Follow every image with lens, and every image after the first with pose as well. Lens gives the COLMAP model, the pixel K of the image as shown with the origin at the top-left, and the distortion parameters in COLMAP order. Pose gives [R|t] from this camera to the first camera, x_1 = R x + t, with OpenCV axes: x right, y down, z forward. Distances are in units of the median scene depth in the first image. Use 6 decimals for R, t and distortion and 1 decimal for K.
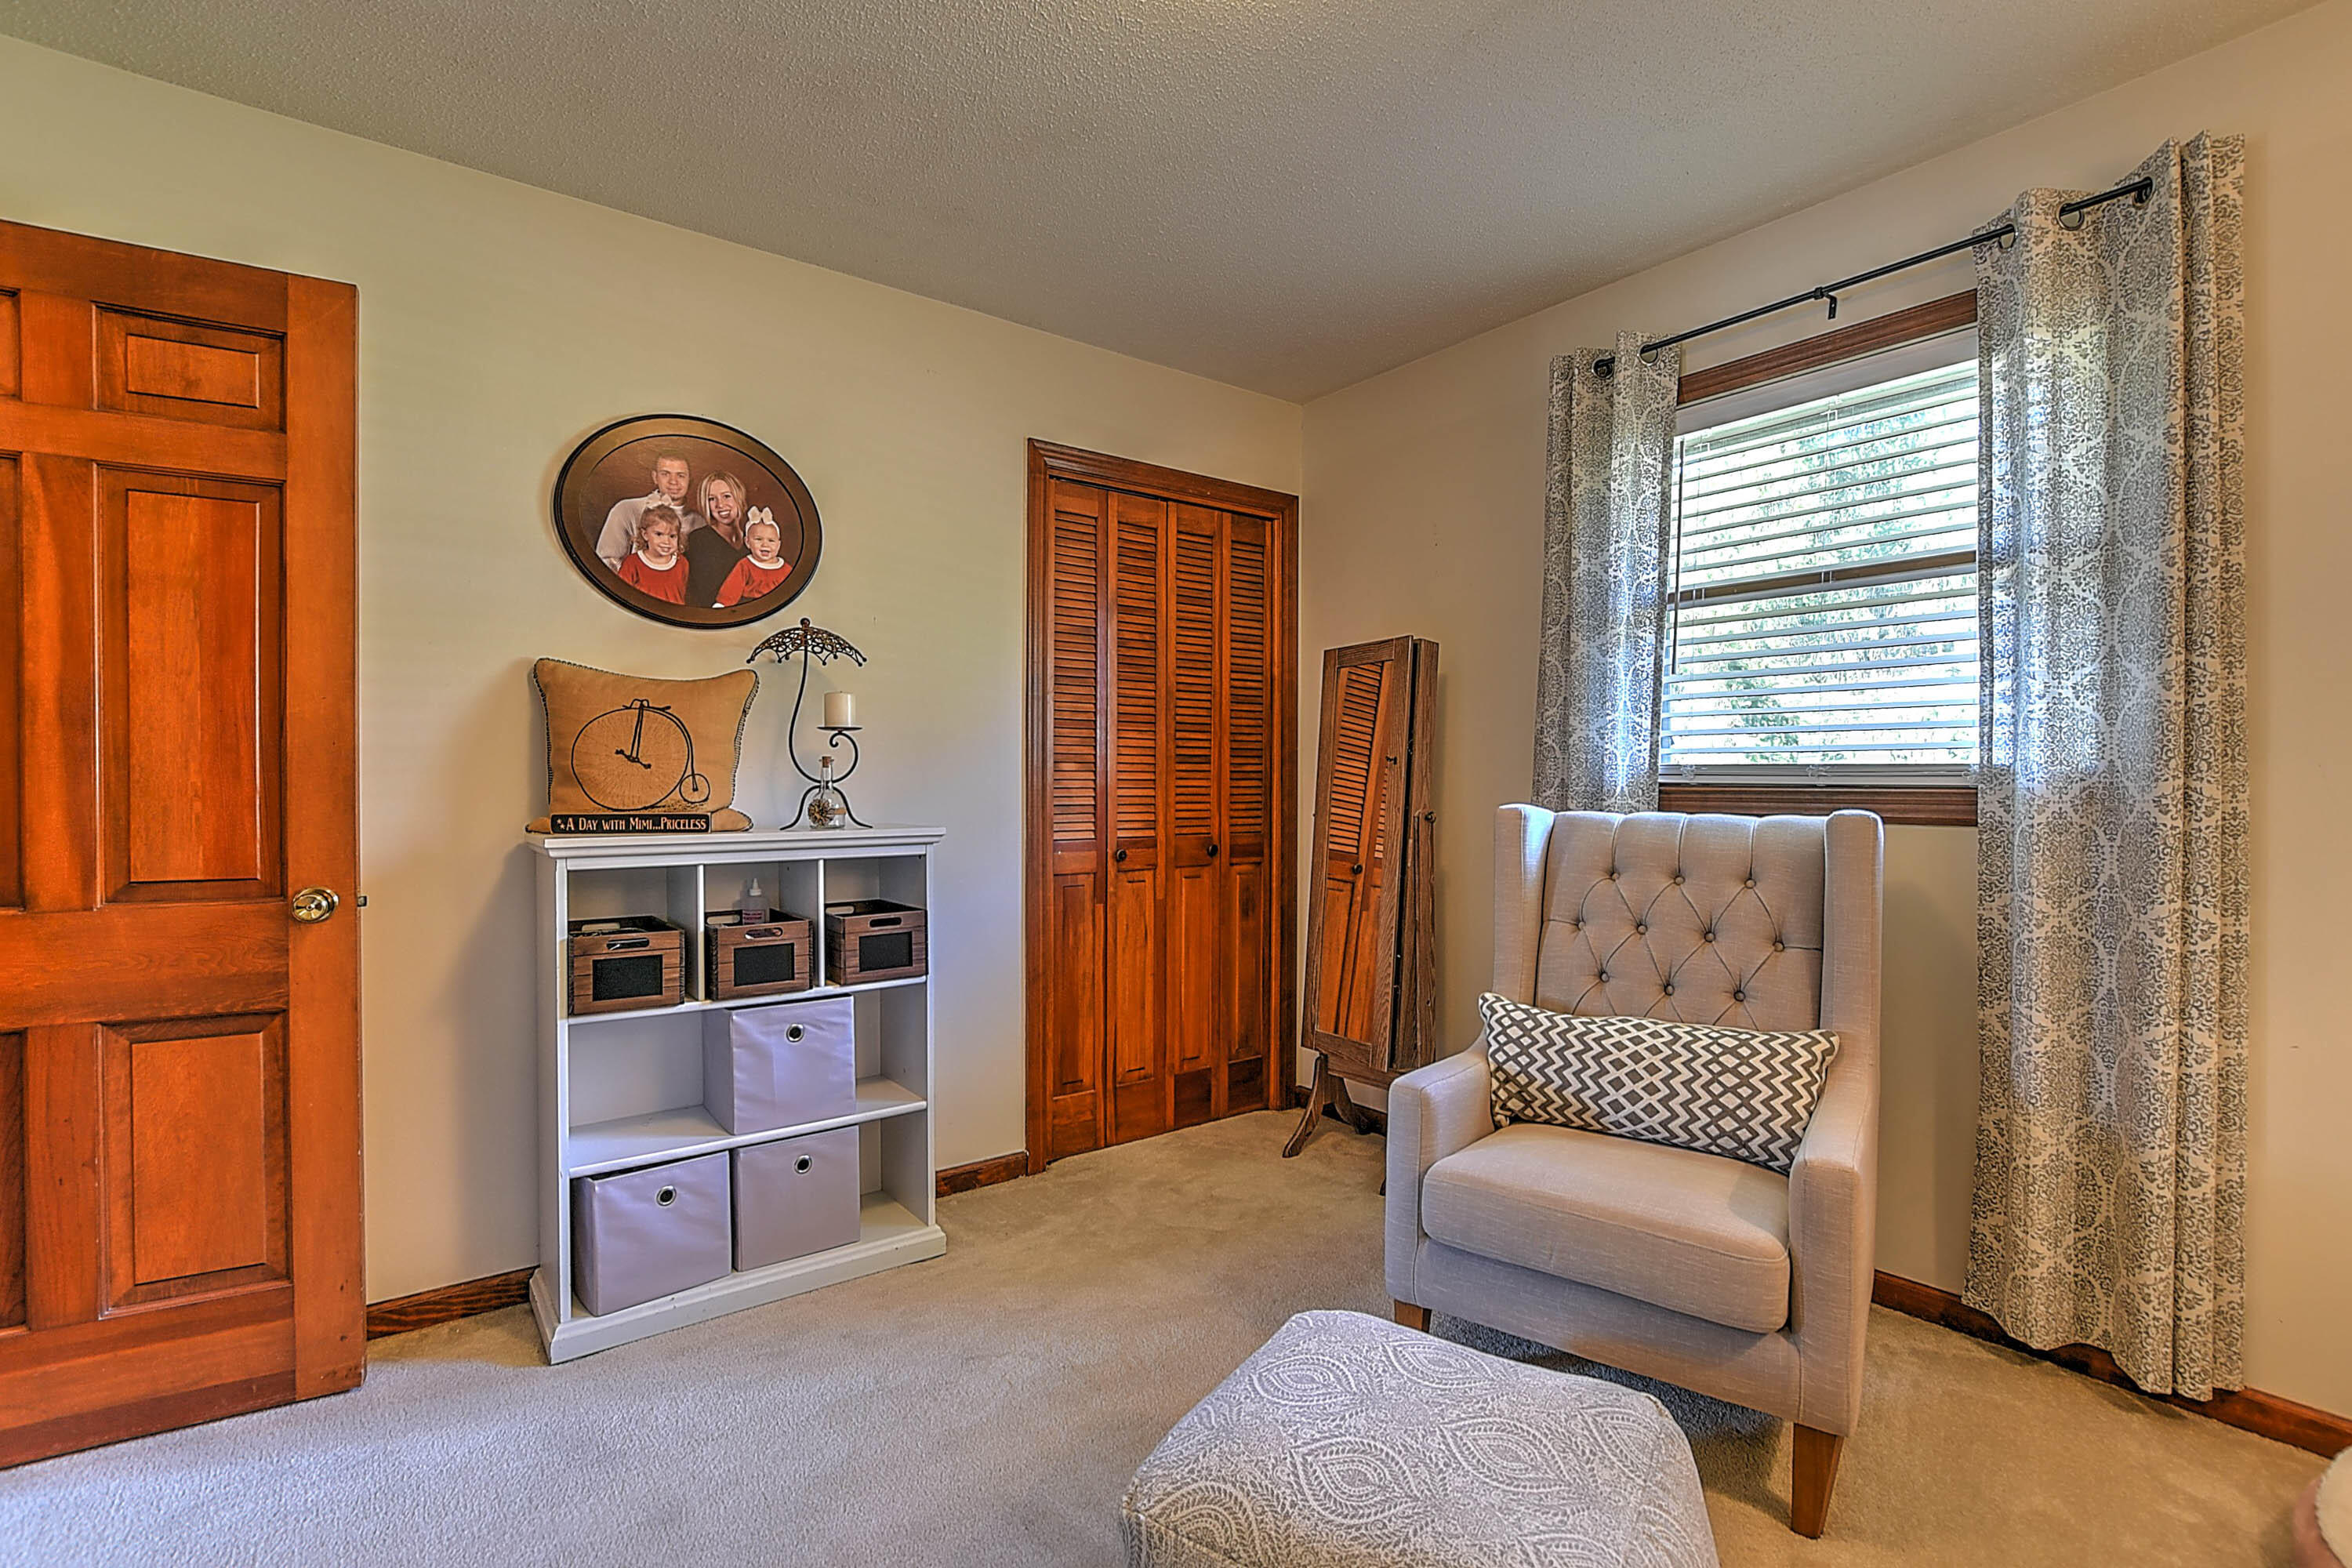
lens RADIAL K [[1074.2, 0, 1162.7], [0, 1074.2, 788.3], [0, 0, 1]] dist [-0.021669, 0.005996]
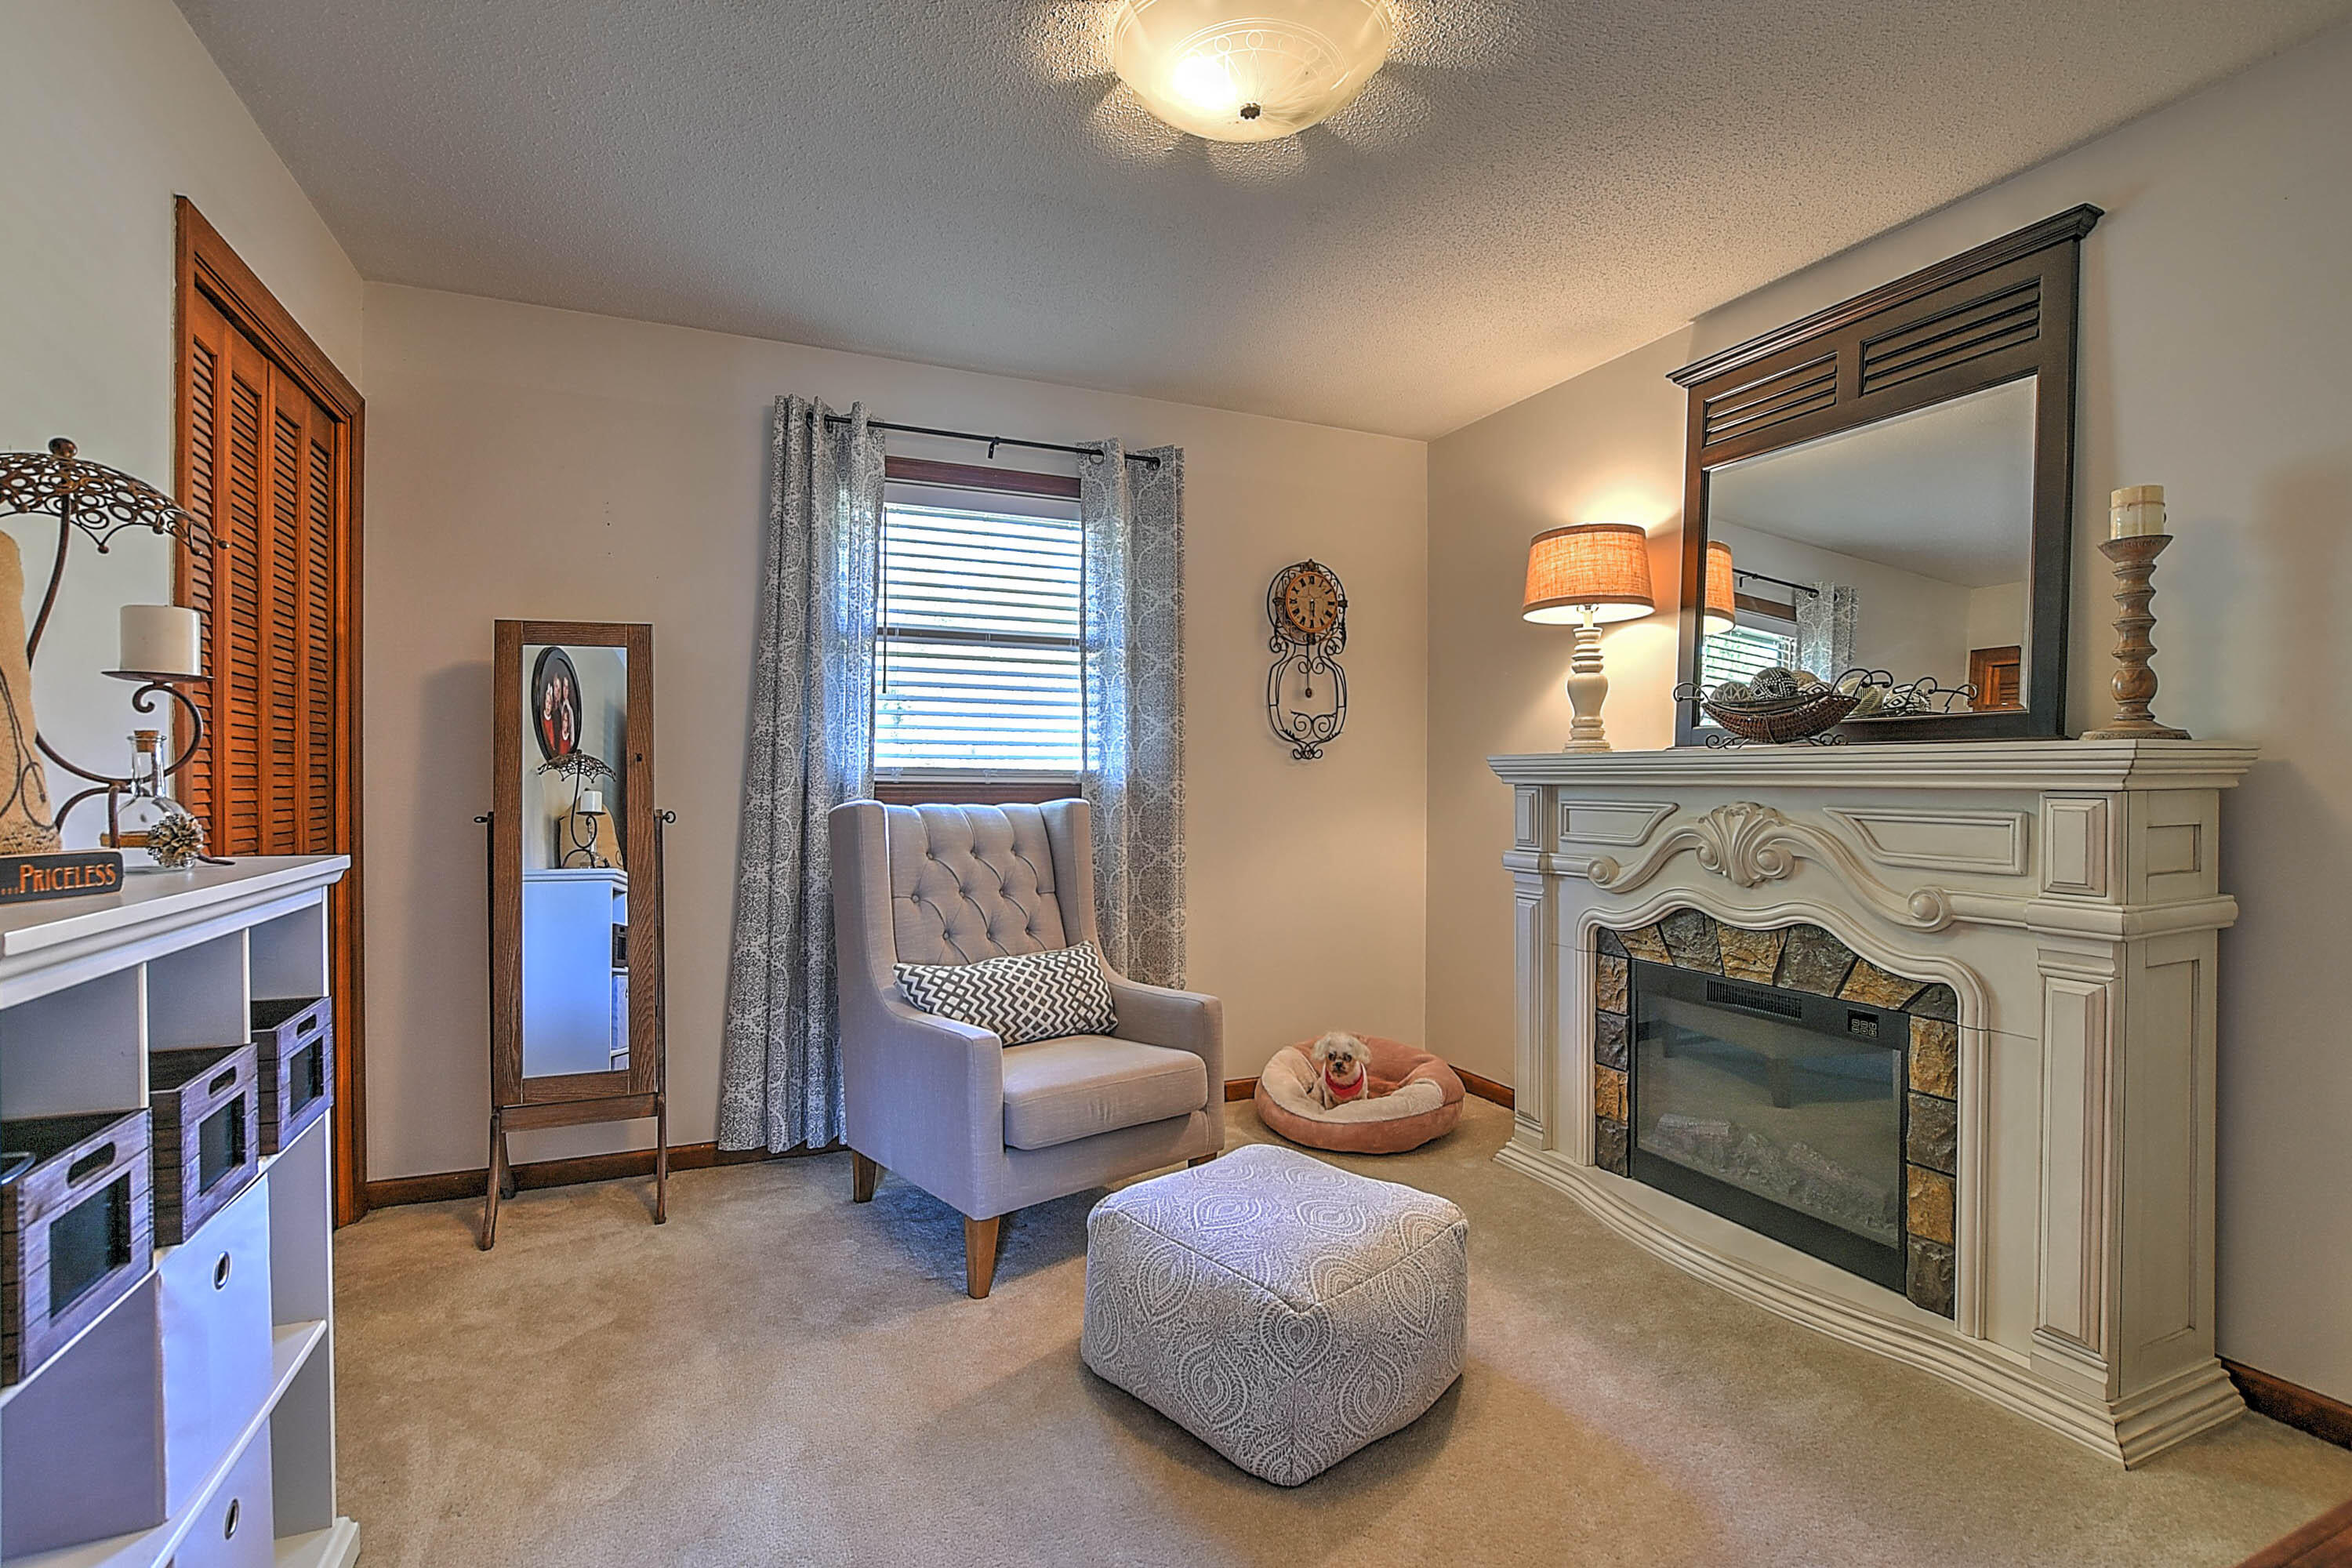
lens RADIAL K [[1074.2, 0, 1162.7], [0, 1074.2, 788.3], [0, 0, 1]] dist [-0.021669, 0.005996]
pose [[0.232622, -0.007324, 0.972540, -0.814722], [0.003260, 0.999972, 0.006751, -0.005035], [-0.972562, 0.001600, 0.232640, 0.493285]]
